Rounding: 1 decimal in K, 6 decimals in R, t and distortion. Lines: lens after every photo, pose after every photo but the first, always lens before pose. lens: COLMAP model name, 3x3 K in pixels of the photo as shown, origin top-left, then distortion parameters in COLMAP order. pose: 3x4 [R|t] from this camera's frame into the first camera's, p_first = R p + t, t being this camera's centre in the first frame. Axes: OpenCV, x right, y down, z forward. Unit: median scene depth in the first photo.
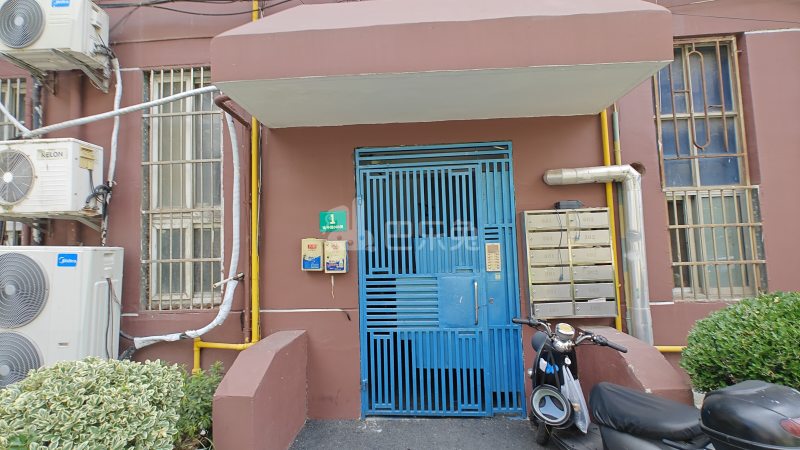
lens RADIAL K [[336.1, 0, 399.6], [0, 336.1, 233.4], [0, 0, 1]] dist [0.001558, 0.000315]
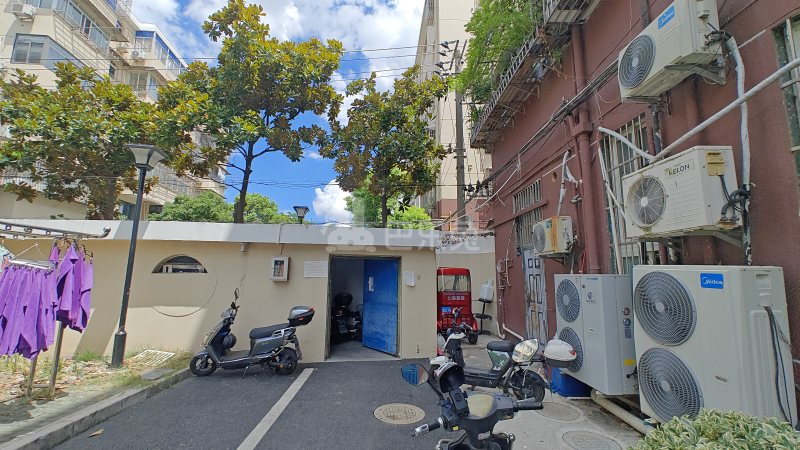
lens RADIAL K [[339.8, 0, 393.2], [0, 339.8, 222.3], [0, 0, 1]] dist [0.001838, -0.000152]
pose [[0.084152, -0.124700, -0.988619, -0.139516], [0.034807, 0.991901, -0.122152, 0.006430], [0.995845, -0.024131, 0.087811, 0.085107]]
